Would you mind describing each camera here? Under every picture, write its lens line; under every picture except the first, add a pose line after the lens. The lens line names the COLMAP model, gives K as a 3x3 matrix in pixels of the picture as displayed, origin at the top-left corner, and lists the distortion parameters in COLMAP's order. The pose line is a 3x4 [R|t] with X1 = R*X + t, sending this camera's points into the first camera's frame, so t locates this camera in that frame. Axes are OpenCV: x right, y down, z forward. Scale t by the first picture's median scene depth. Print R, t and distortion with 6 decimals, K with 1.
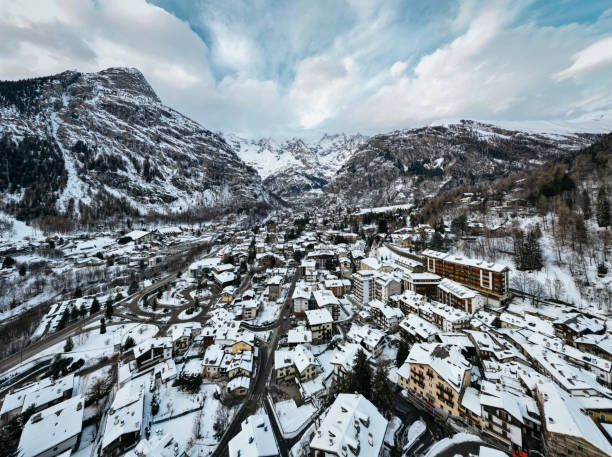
lens RADIAL K [[204.3, 0, 305.4], [0, 204.3, 202.5], [0, 0, 1]] dist [0.000695, -0.000007]
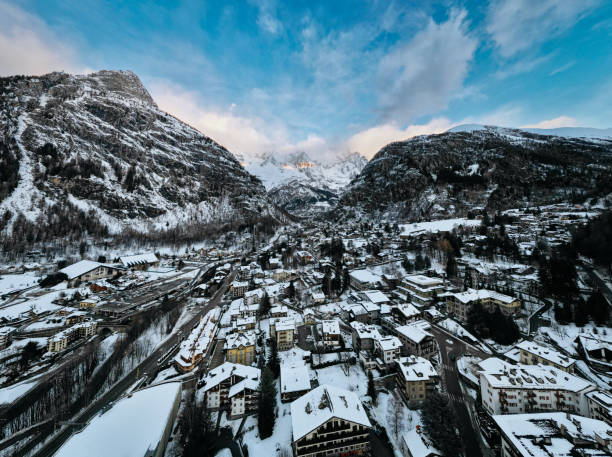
lens RADIAL K [[204.3, 0, 305.4], [0, 204.3, 202.5], [0, 0, 1]] dist [0.000695, -0.000007]
pose [[0.999965, -0.000496, -0.008403, -0.052330], [-0.000056, 0.997847, -0.065579, -0.003738], [0.008418, 0.065577, 0.997812, 0.162535]]
